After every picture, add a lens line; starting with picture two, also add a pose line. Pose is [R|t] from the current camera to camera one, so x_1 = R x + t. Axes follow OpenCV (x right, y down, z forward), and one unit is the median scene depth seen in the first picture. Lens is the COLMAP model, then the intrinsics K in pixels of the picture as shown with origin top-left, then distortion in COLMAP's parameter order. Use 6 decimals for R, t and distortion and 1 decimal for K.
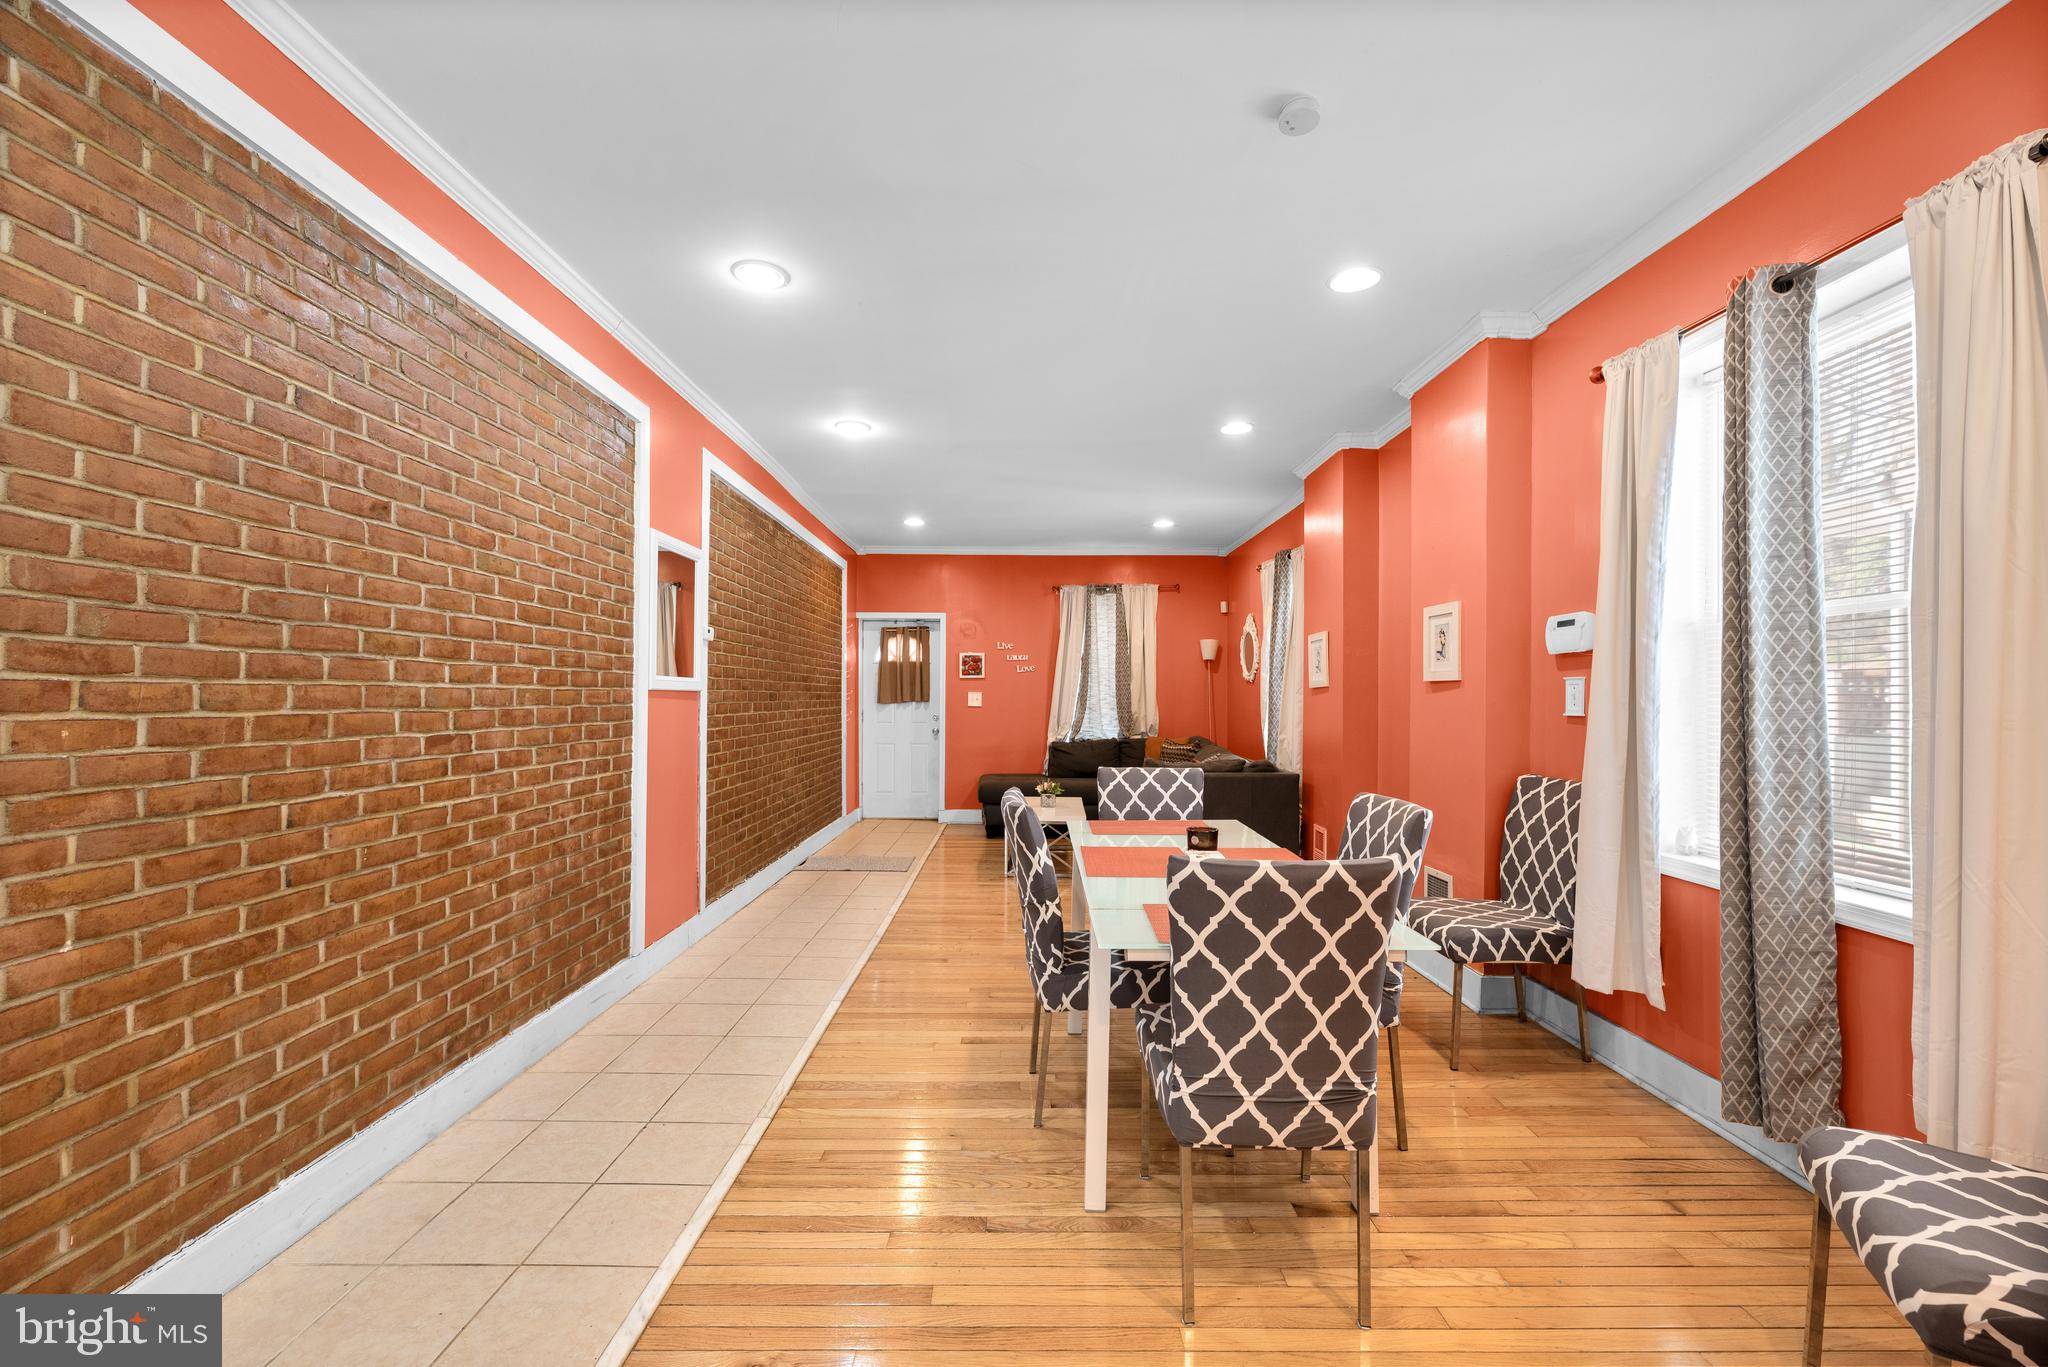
lens RADIAL K [[819.3, 0, 1029.0], [0, 819.3, 686.9], [0, 0, 1]] dist [0.000331, -0.000771]
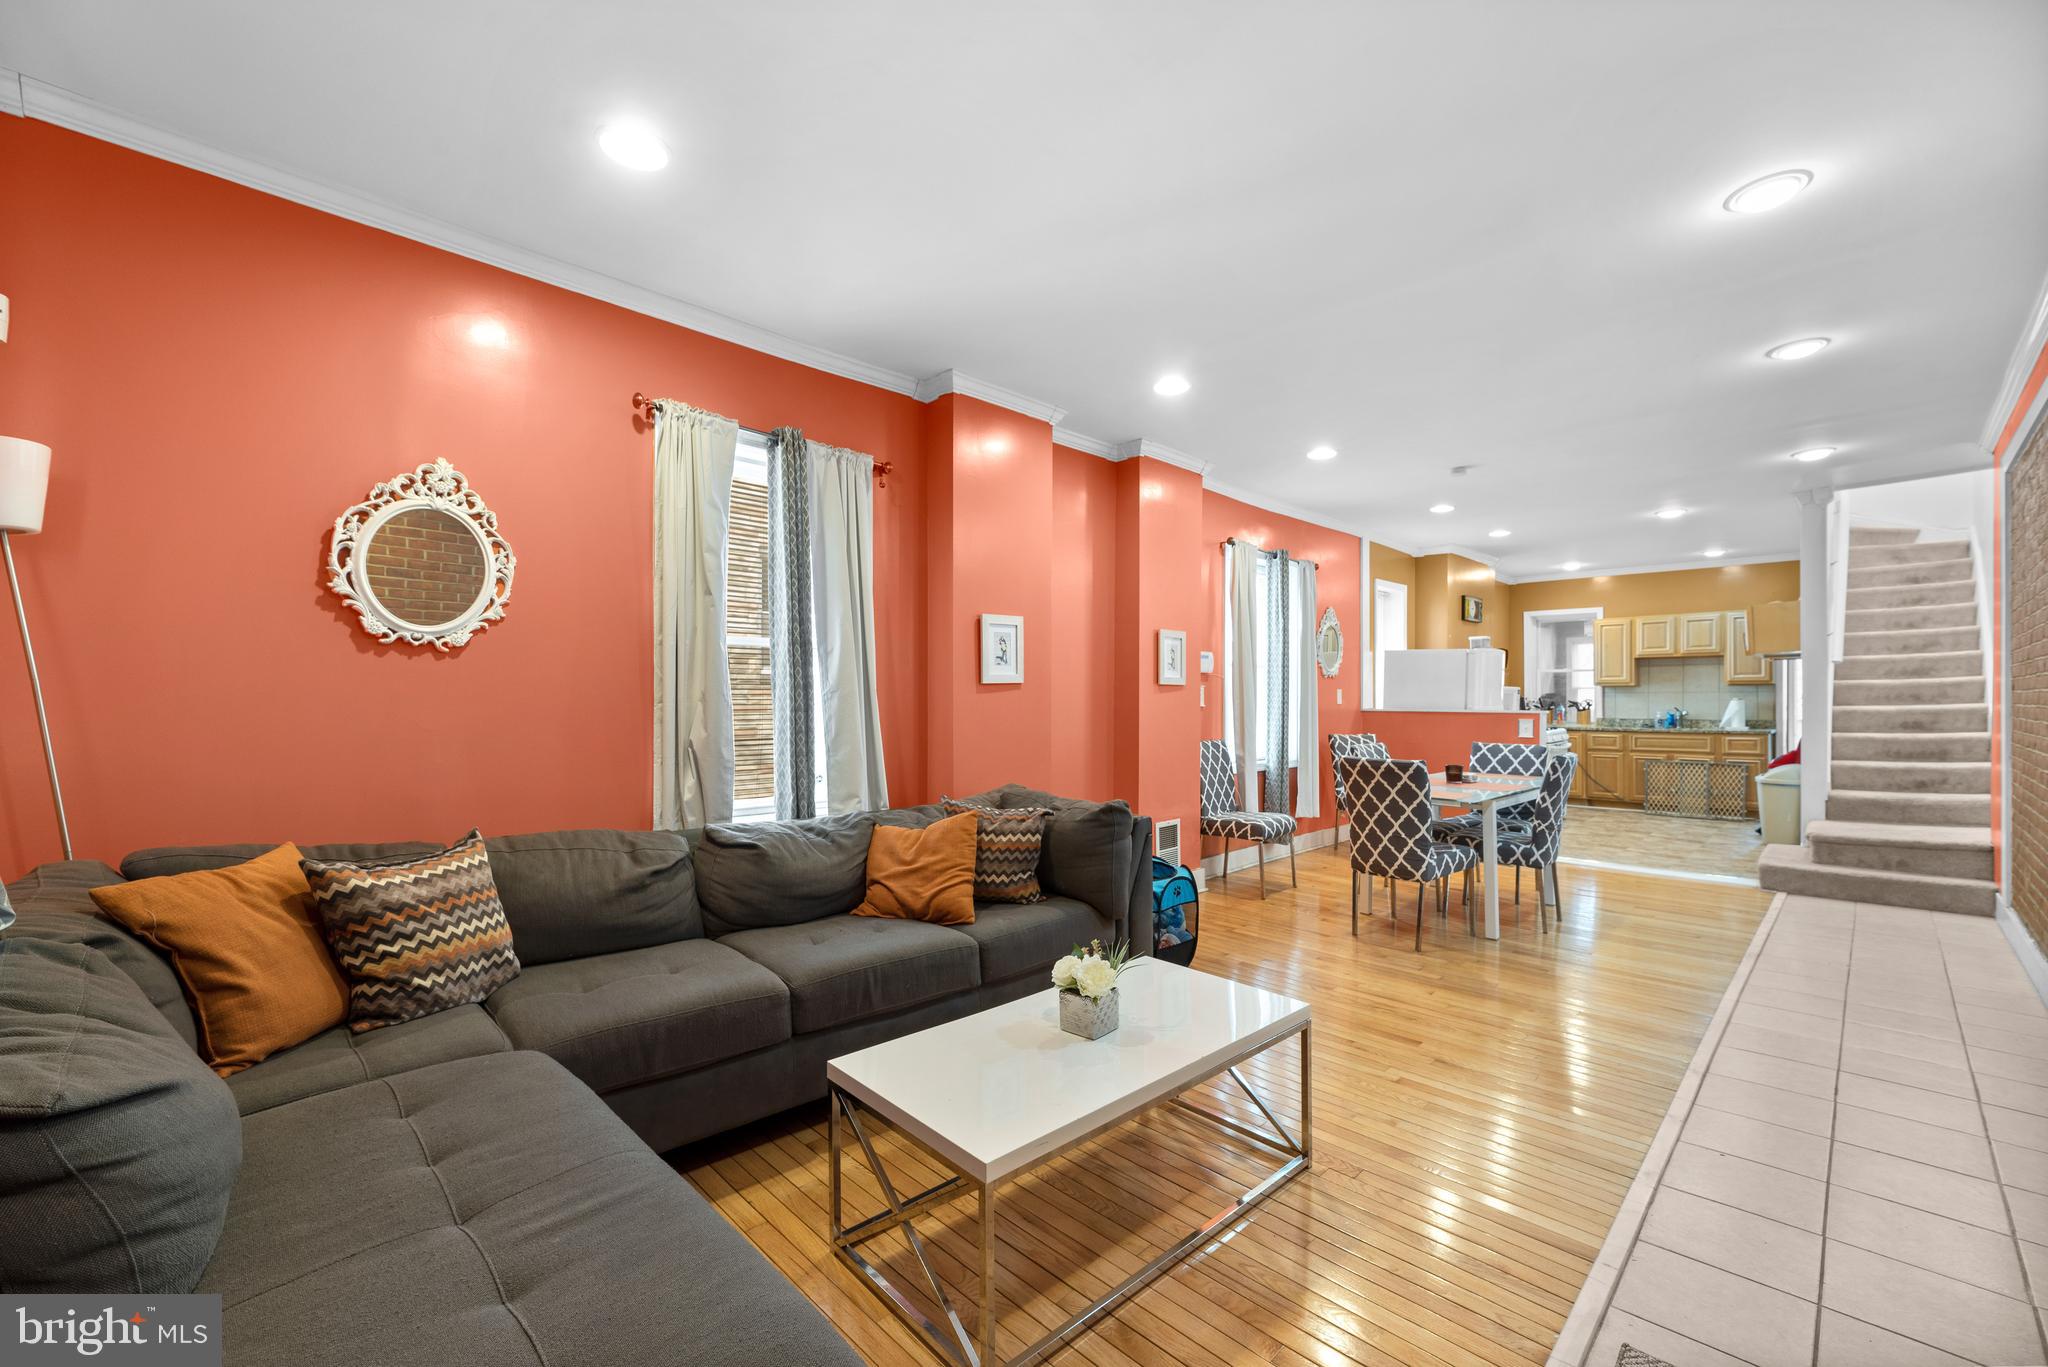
lens RADIAL K [[833.1, 0, 1017.4], [0, 833.1, 700.5], [0, 0, 1]] dist [0.007456, -0.000284]
pose [[-0.696160, -0.004688, 0.717872, -0.343208], [-0.011654, 0.999921, -0.004771, 0.029899], [-0.717792, -0.011687, -0.696159, 2.210695]]
